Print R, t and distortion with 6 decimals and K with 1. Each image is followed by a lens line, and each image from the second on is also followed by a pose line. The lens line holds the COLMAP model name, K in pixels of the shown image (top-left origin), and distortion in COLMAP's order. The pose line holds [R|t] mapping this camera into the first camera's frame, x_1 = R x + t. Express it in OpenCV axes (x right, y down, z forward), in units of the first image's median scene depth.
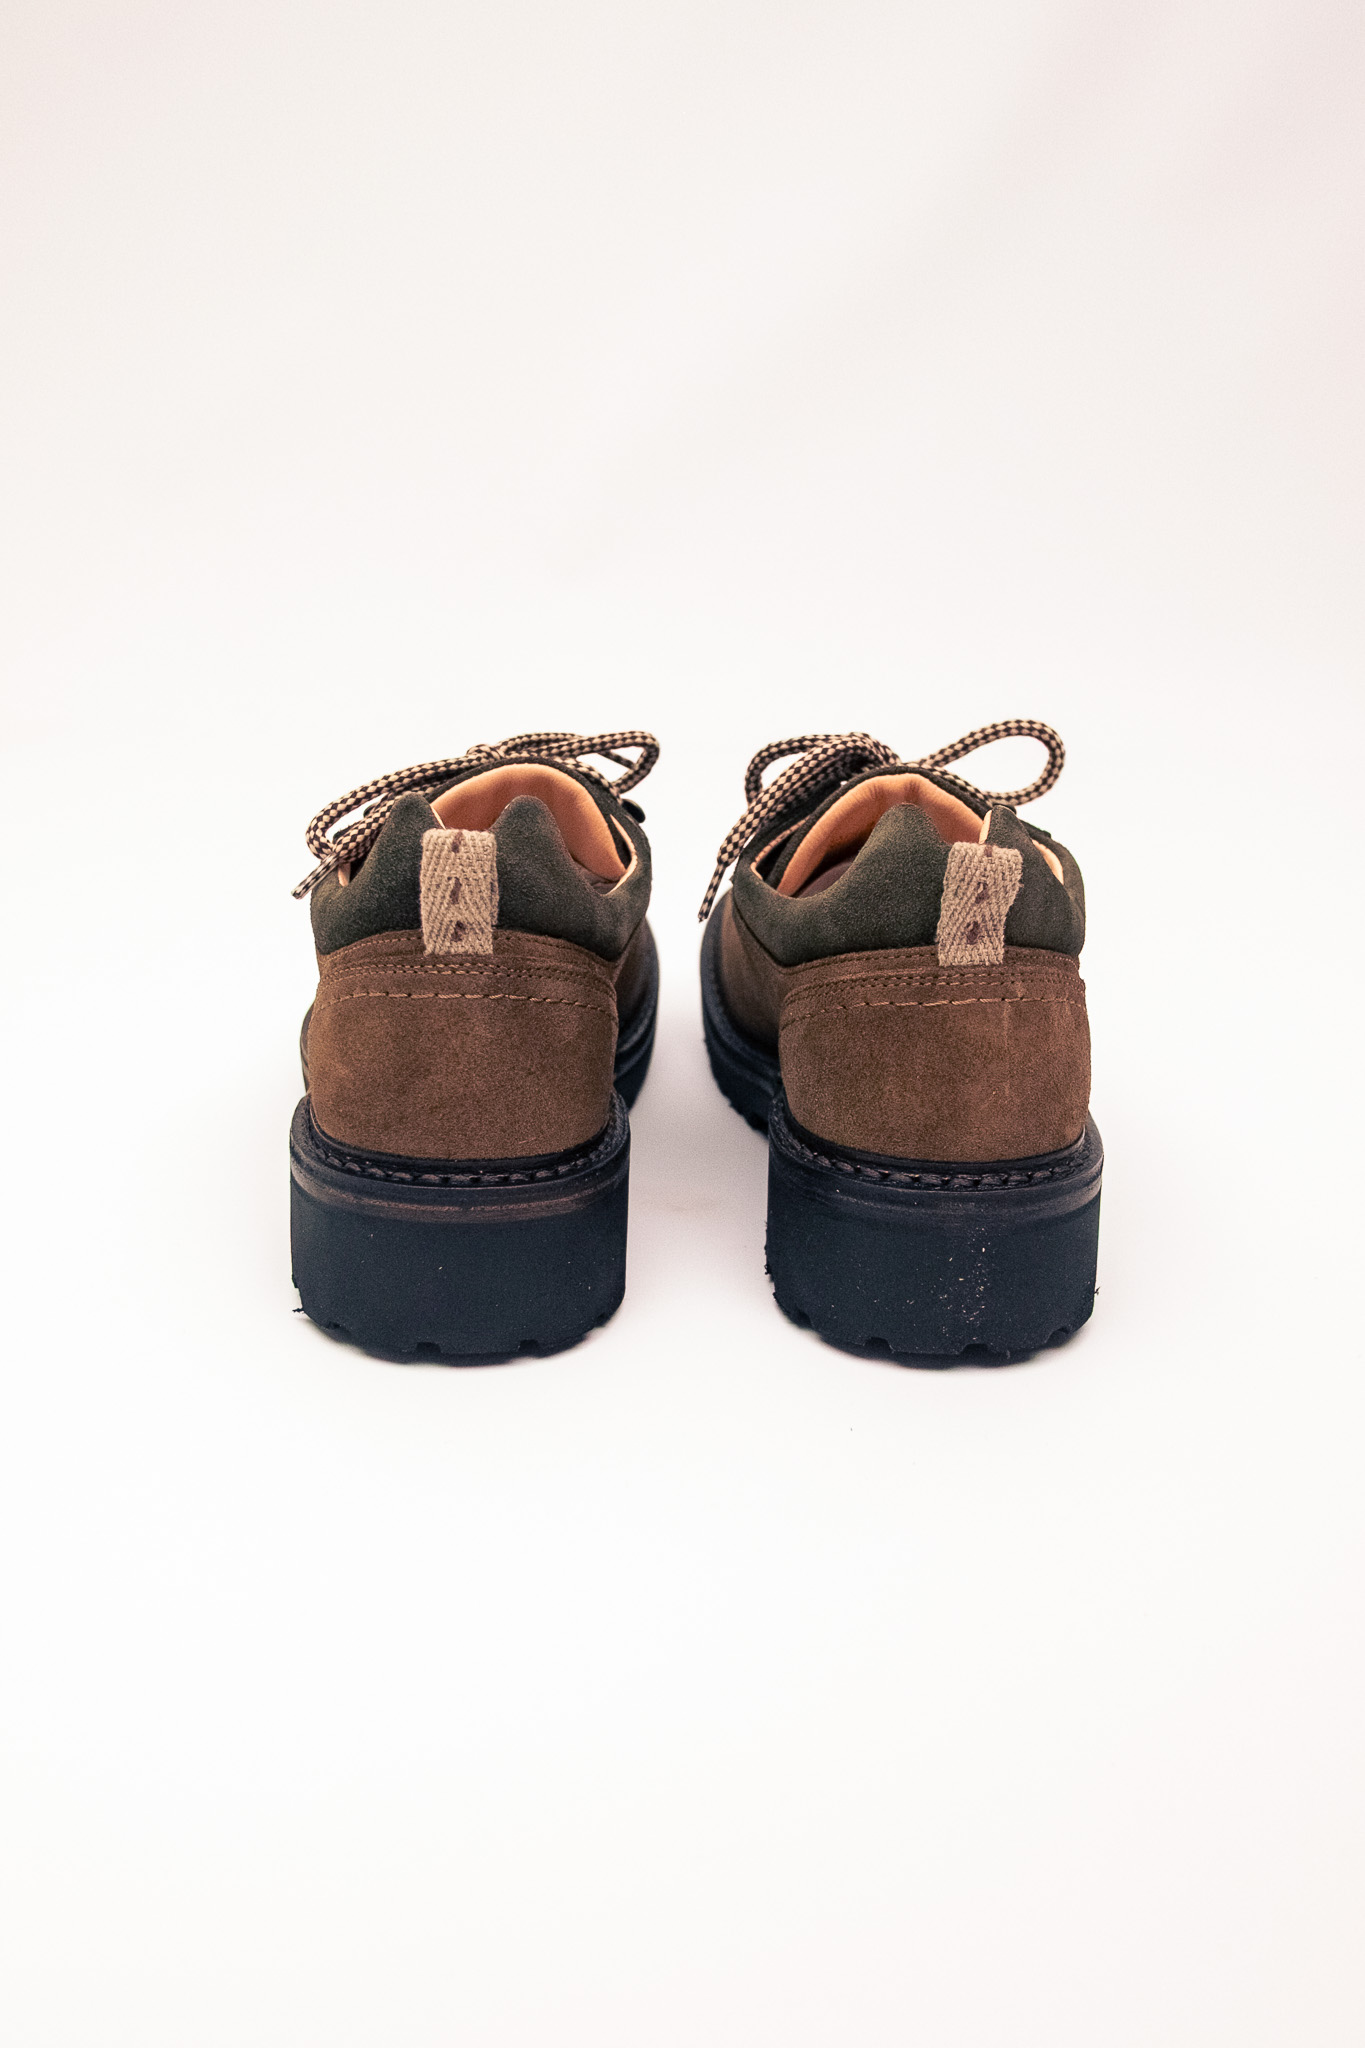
lens RADIAL K [[1611.1, 0, 682.5], [0, 1611.1, 1024.0], [0, 0, 1]] dist [0.005546, 0.000911]
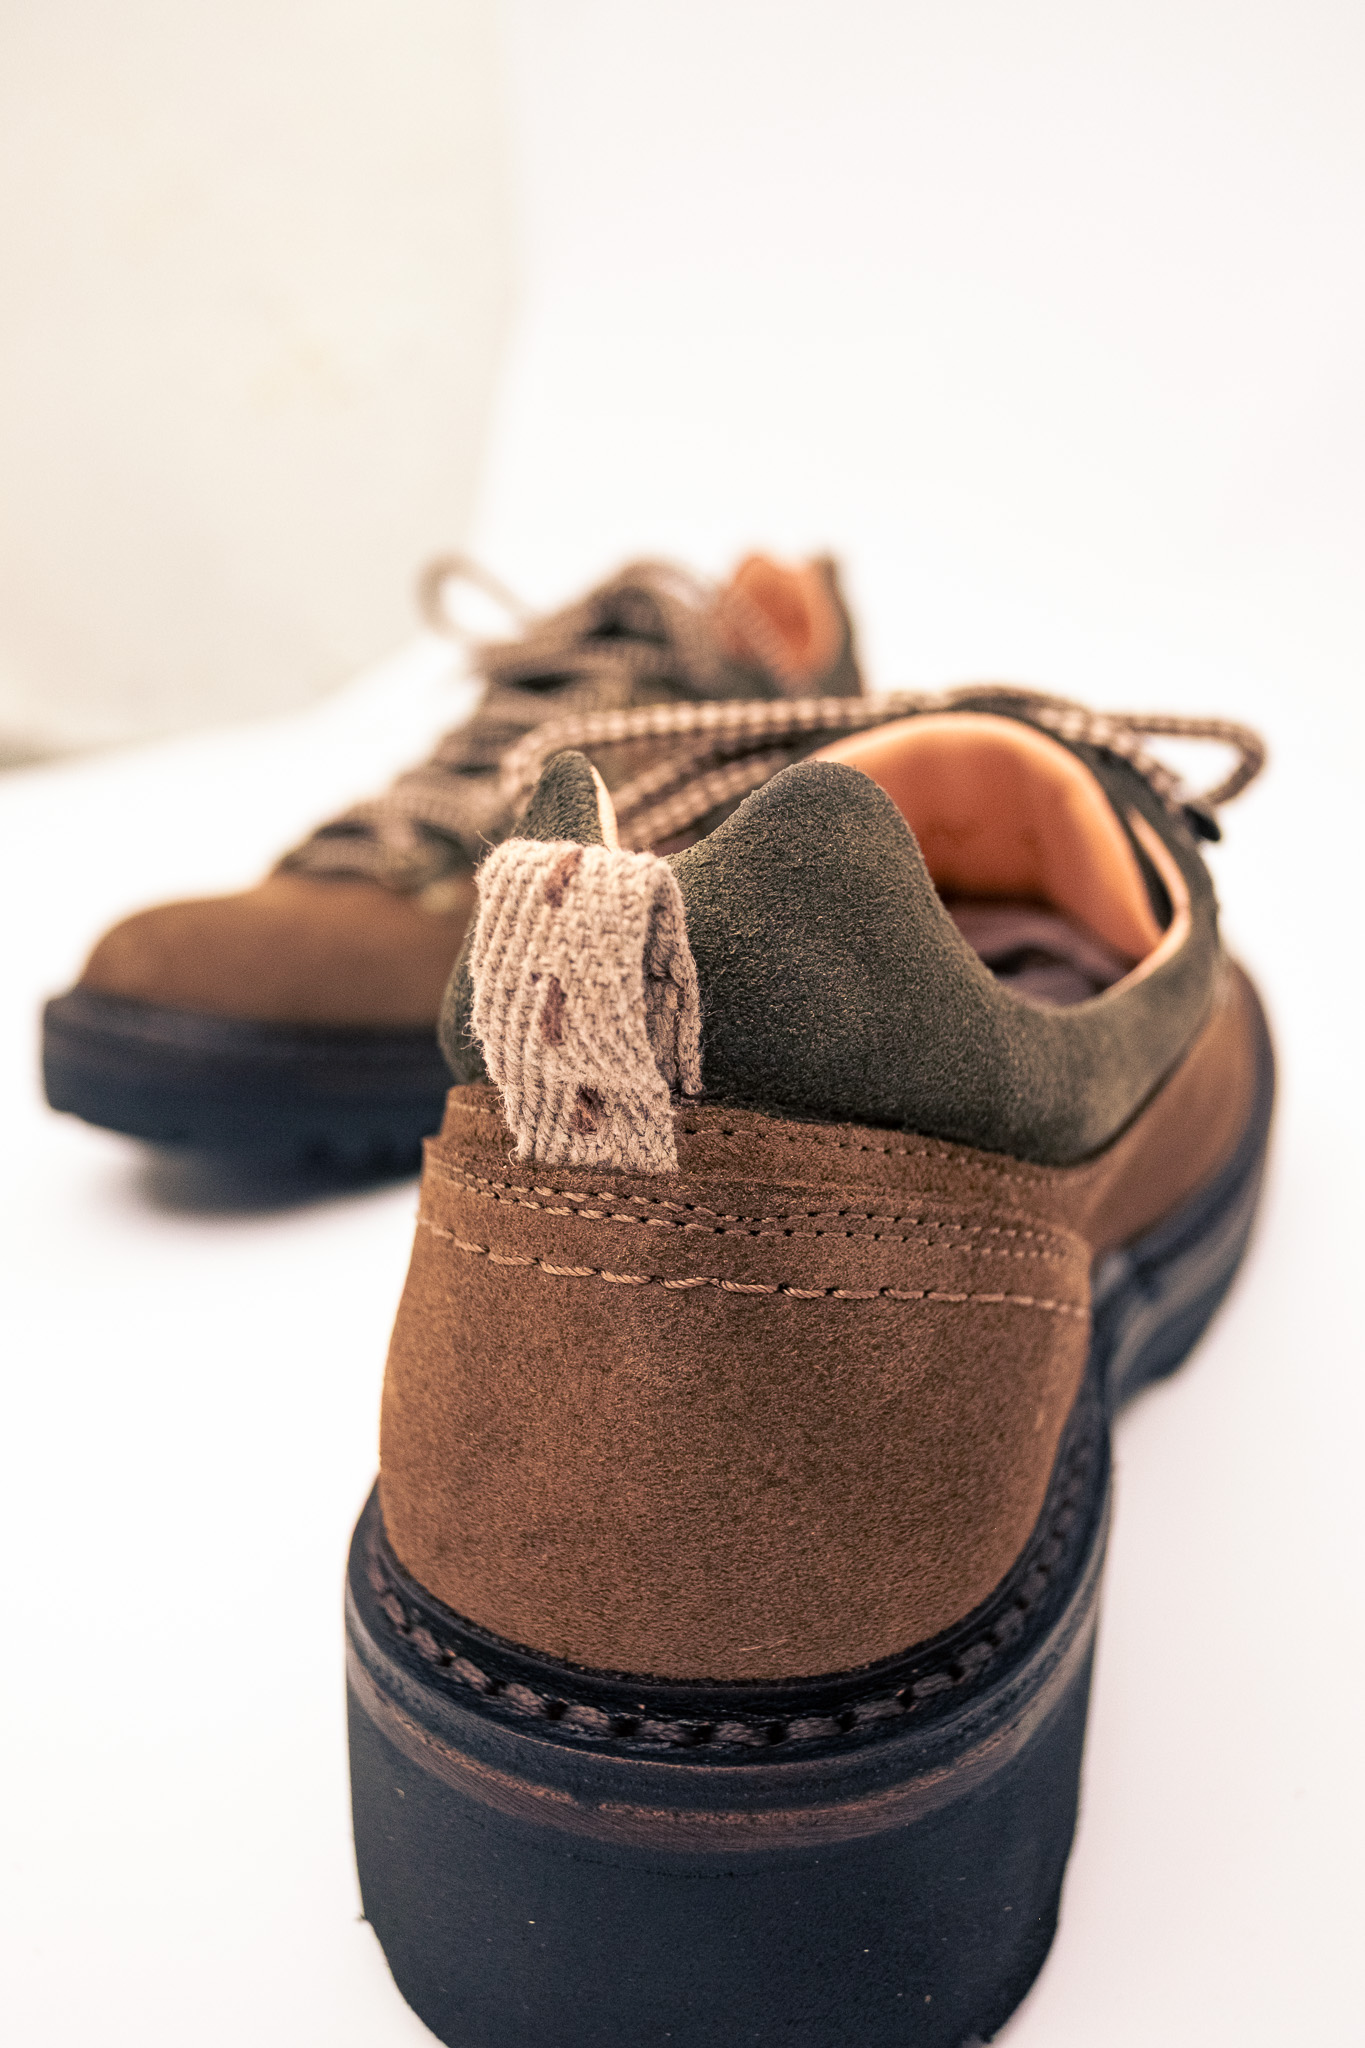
lens RADIAL K [[1813.6, 0, 683.5], [0, 1813.6, 941.6], [0, 0, 1]] dist [0.000032, 0.000808]
pose [[0.928961, 0.058534, -0.365521, 0.037360], [-0.081961, 0.995436, -0.048893, -0.076828], [0.360991, 0.075378, 0.929518, 0.594148]]
